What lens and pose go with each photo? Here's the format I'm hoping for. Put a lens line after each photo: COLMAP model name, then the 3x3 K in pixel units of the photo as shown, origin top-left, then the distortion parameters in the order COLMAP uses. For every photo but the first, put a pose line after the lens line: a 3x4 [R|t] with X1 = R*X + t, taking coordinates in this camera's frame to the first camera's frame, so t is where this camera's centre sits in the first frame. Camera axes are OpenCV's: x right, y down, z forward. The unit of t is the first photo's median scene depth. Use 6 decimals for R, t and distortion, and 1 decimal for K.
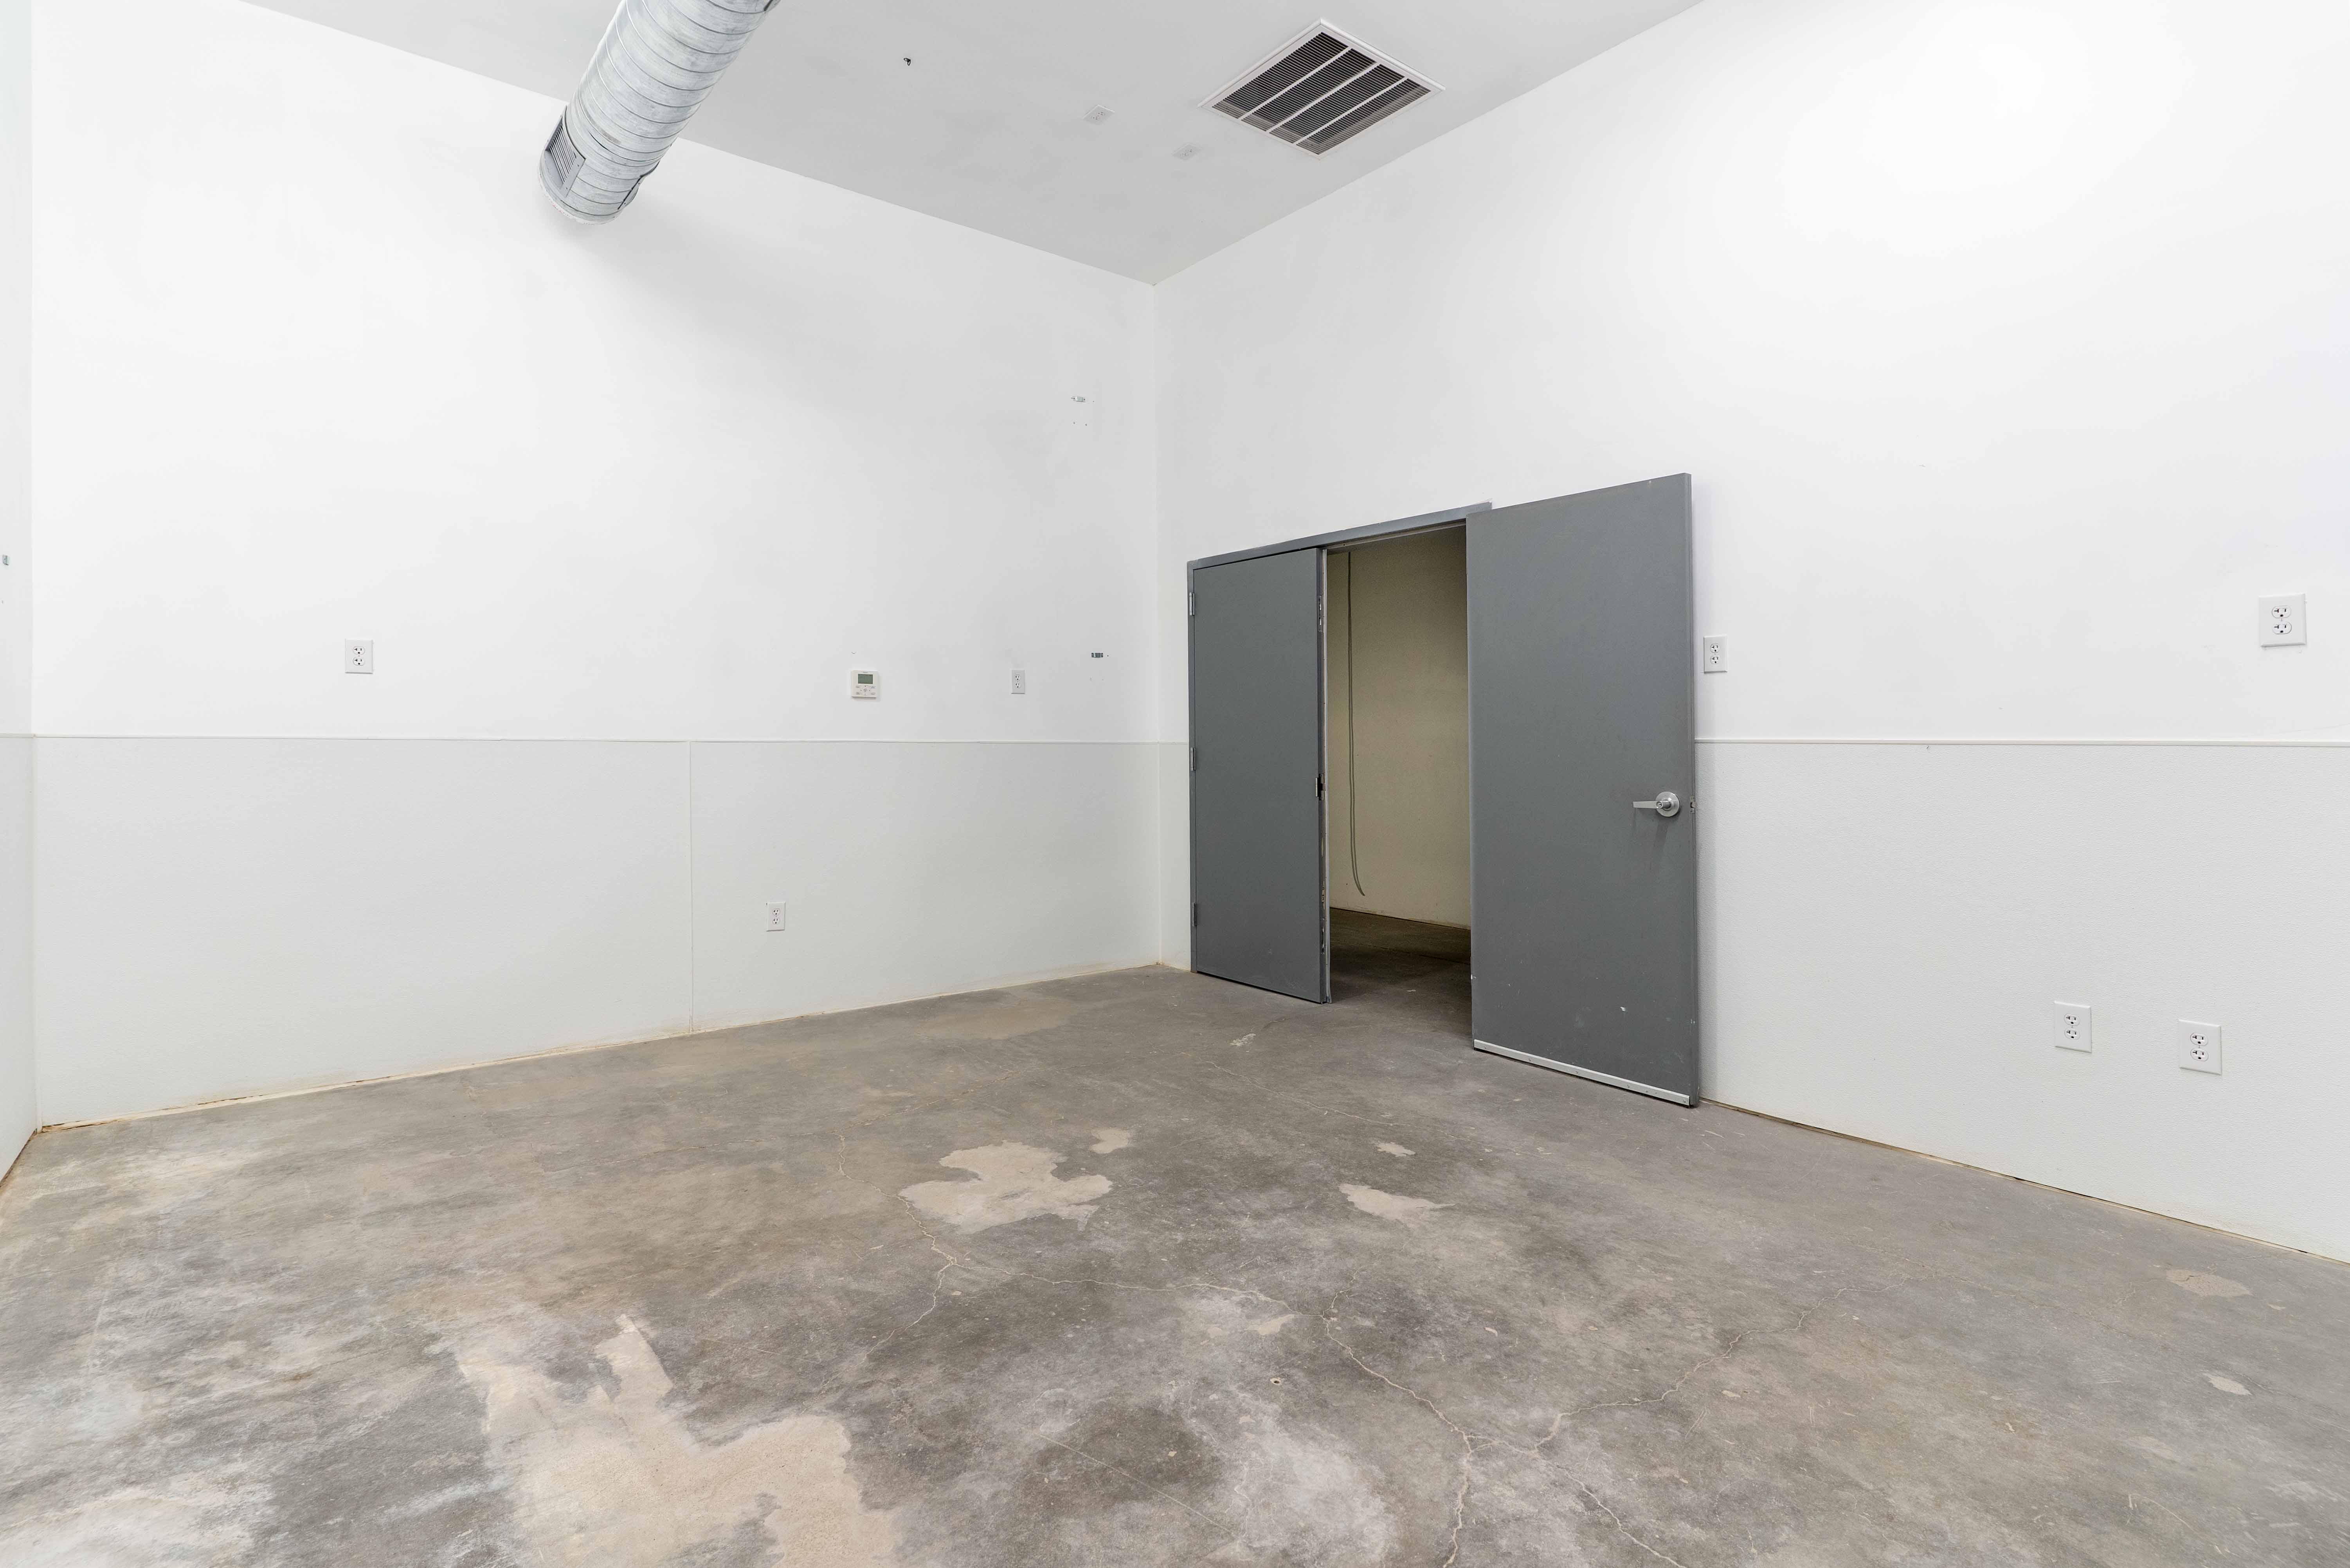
lens RADIAL K [[1136.5, 0, 1174.9], [0, 1136.5, 772.1], [0, 0, 1]] dist [0.003370, -0.000340]
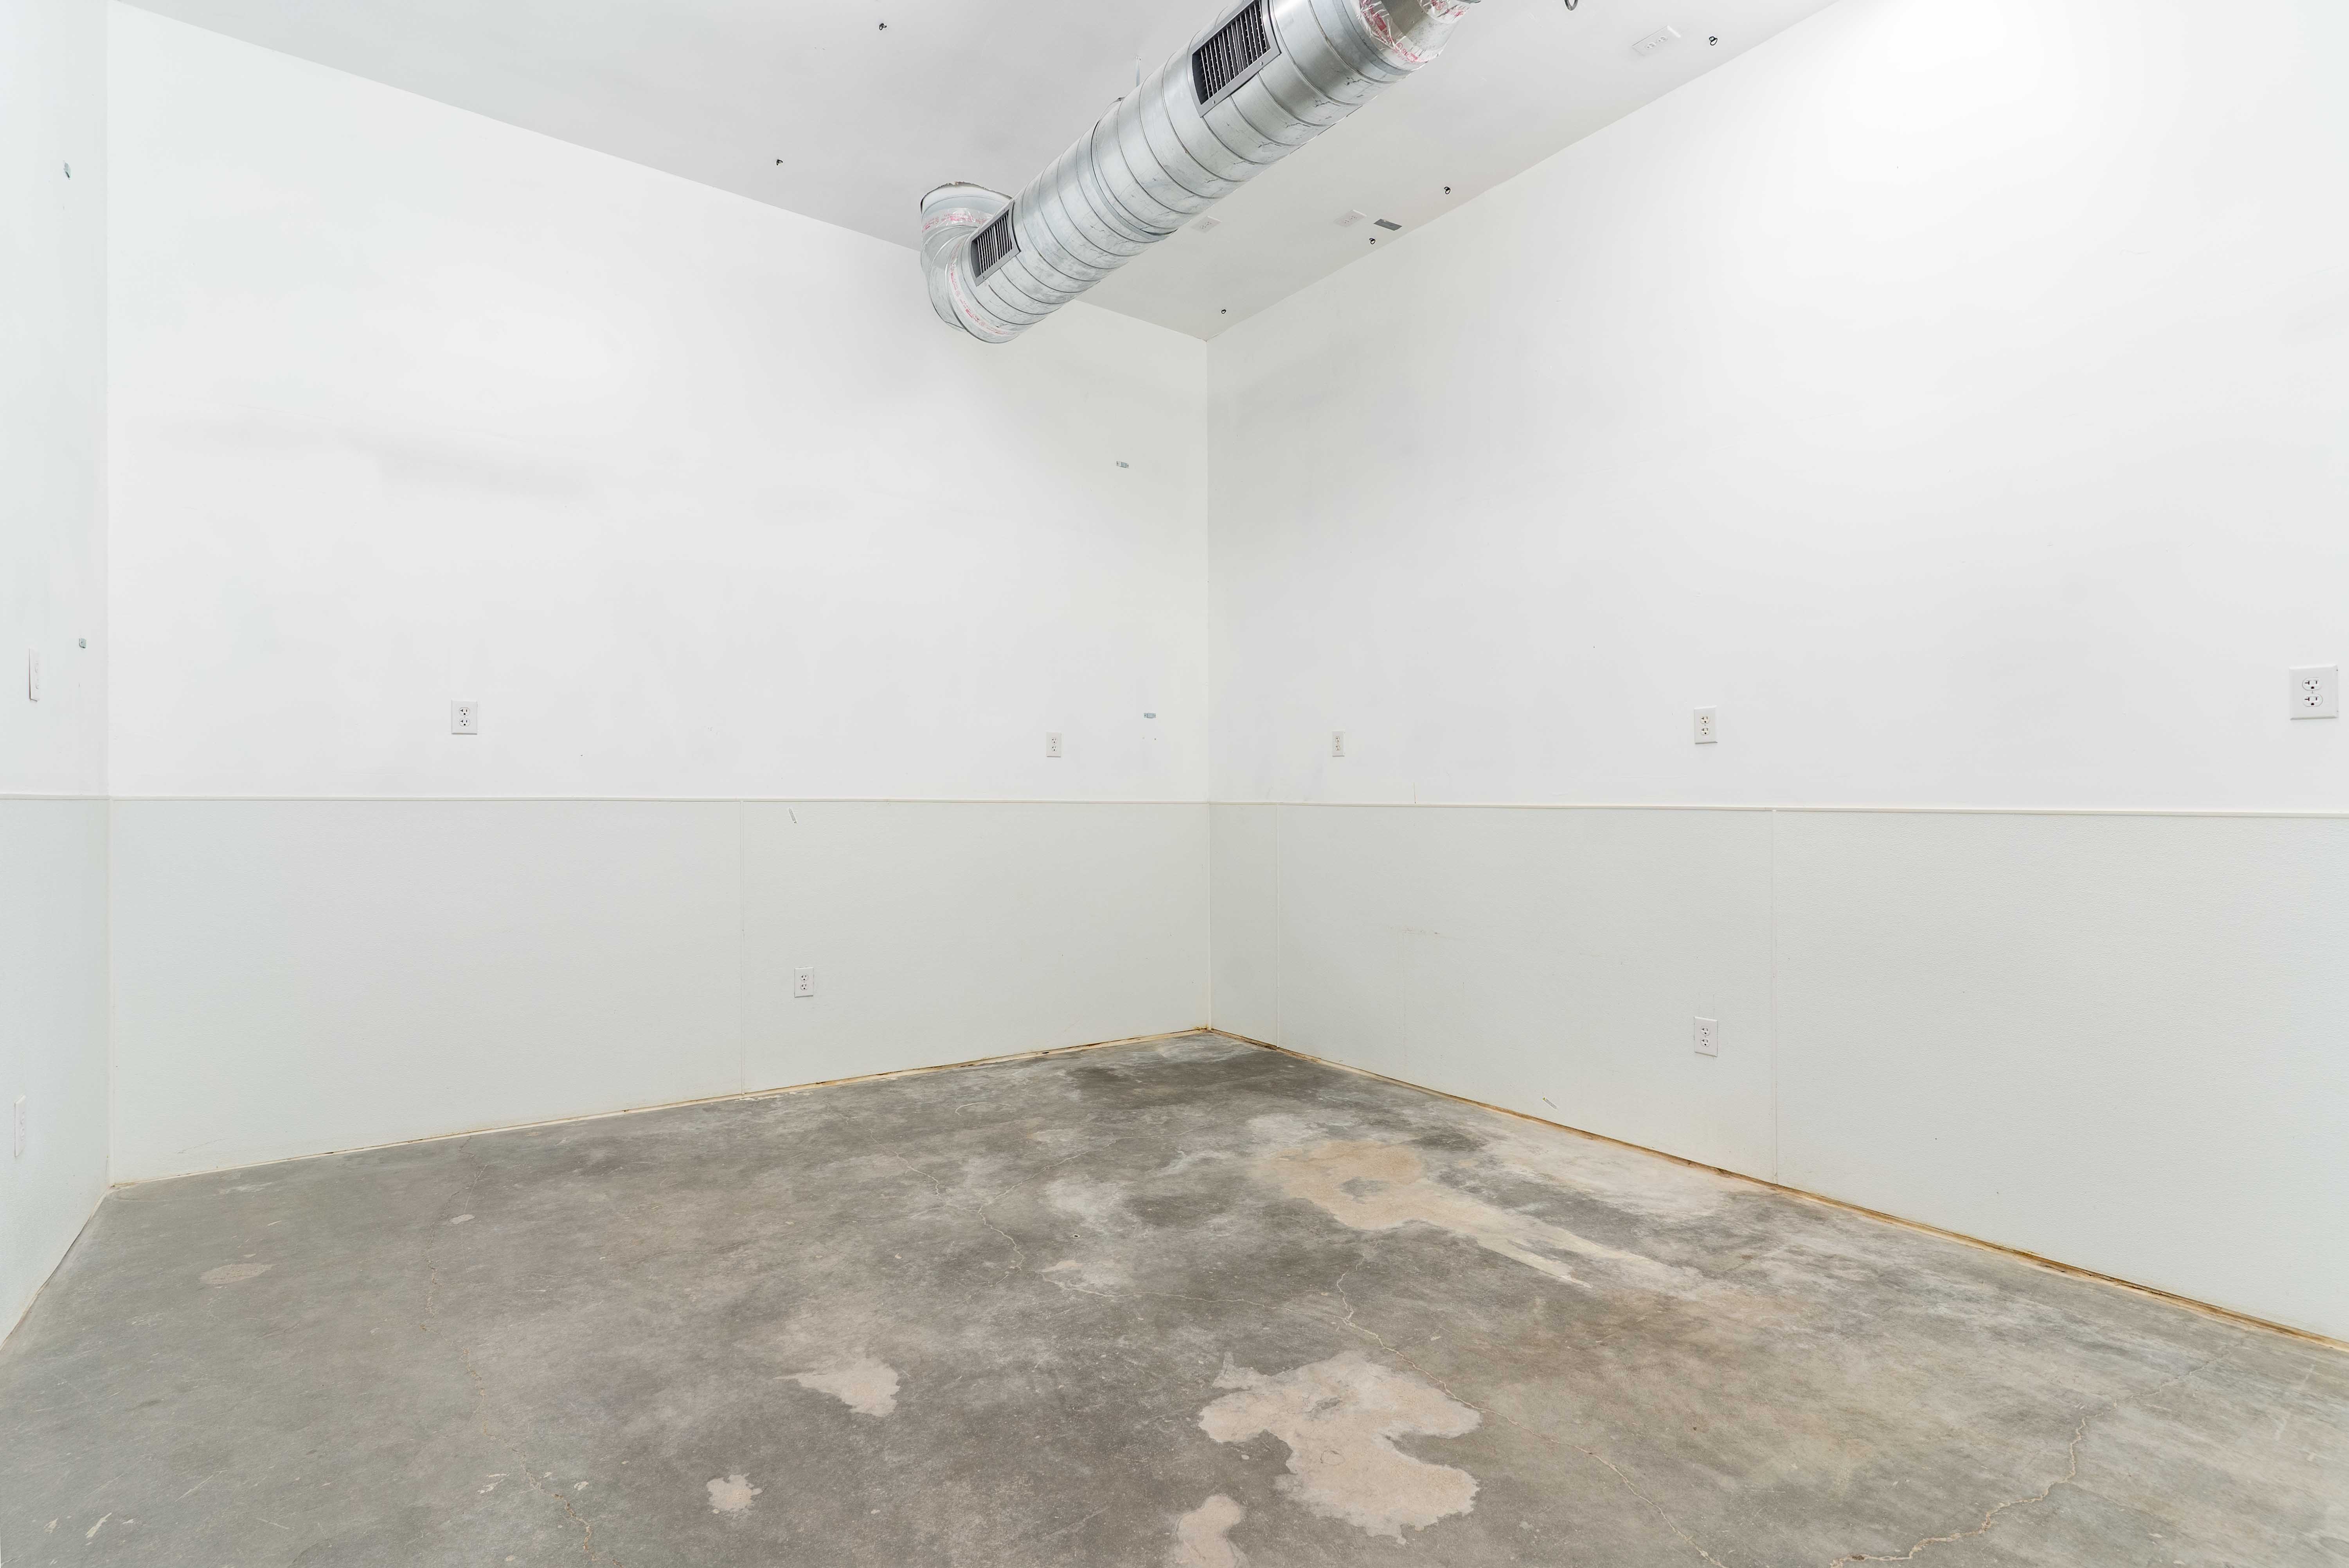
lens RADIAL K [[1135.9, 0, 1174.4], [0, 1135.9, 787.7], [0, 0, 1]] dist [0.003370, -0.000340]
pose [[-0.999231, -0.012131, 0.037293, -0.076112], [-0.011638, 0.999842, 0.013432, -0.065517], [-0.037450, 0.012988, -0.999214, 2.123034]]
